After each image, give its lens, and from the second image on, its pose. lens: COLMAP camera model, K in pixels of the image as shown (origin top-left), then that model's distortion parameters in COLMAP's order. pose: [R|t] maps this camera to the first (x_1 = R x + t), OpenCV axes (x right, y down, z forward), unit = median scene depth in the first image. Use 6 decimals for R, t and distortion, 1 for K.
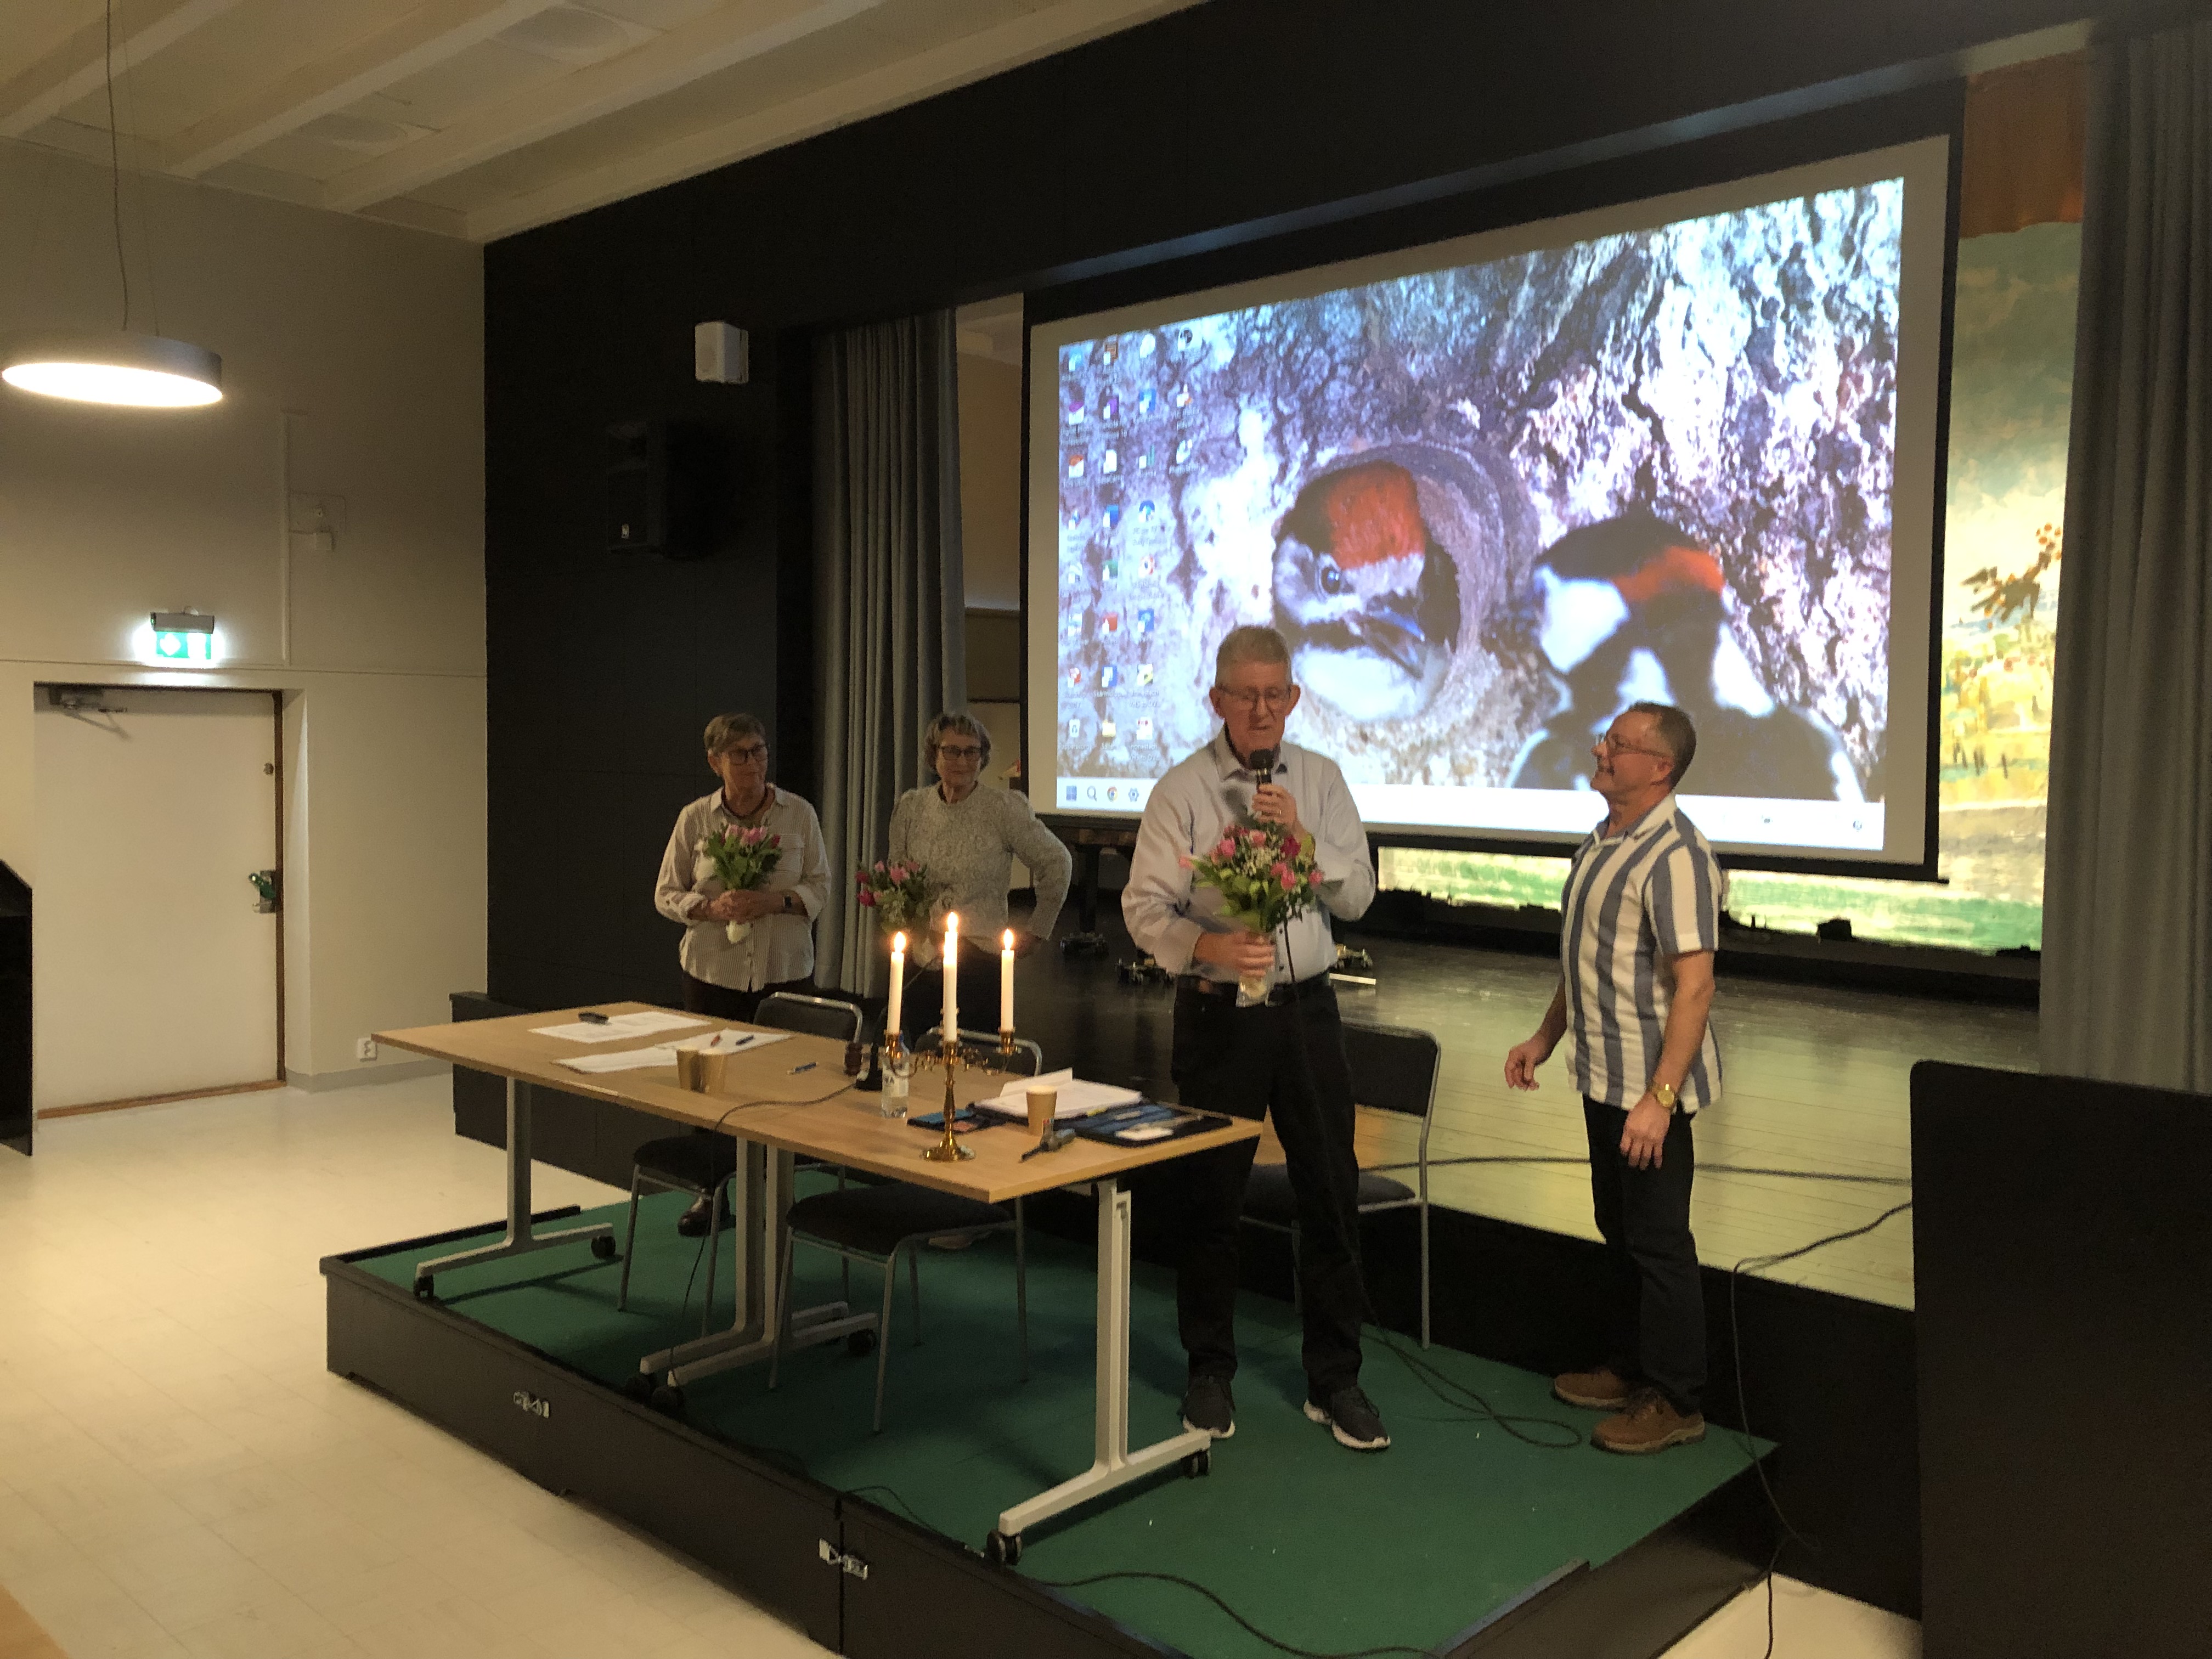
lens RADIAL K [[1802.3, 0, 1087.5], [0, 1802.3, 822.1], [0, 0, 1]] dist [0.033403, -0.050829]
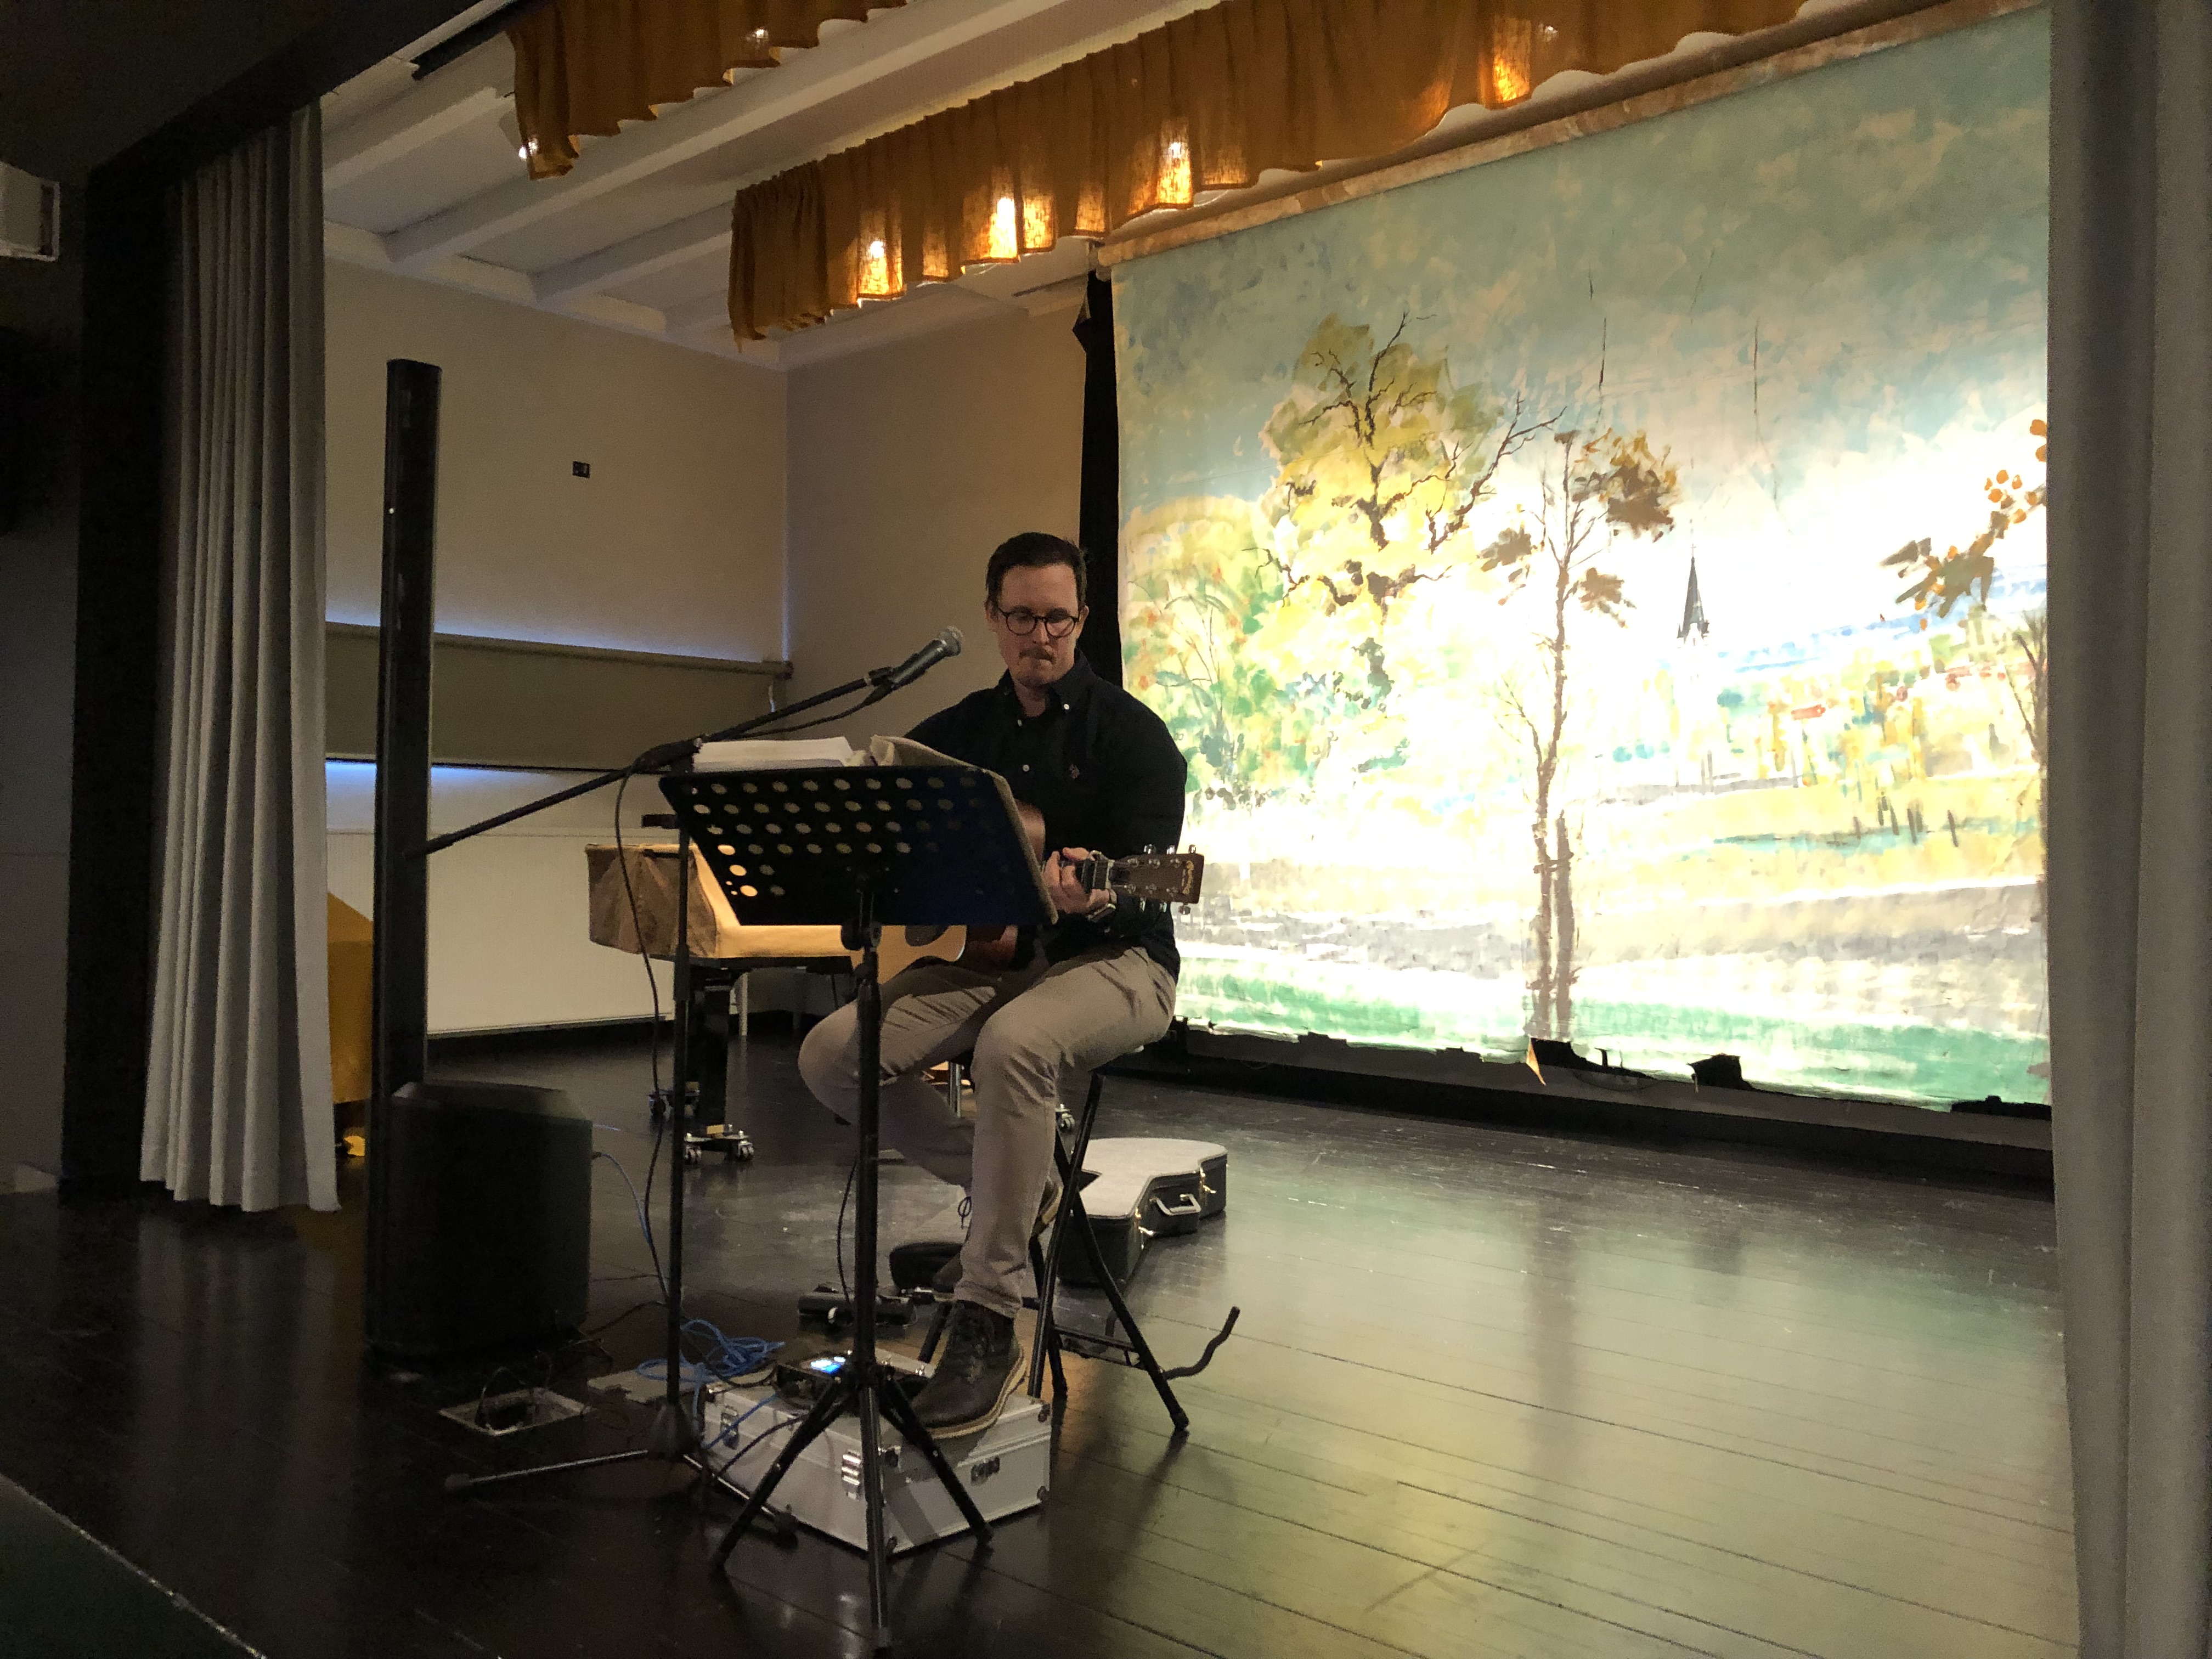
lens RADIAL K [[1802.3, 0, 1116.7], [0, 1802.3, 793.3], [0, 0, 1]] dist [0.033403, -0.050829]
pose [[0.999072, 0.005171, 0.042763, 0.167858], [-0.001427, 0.996197, -0.087121, 0.015381], [-0.043051, 0.086979, 0.995279, 0.344326]]
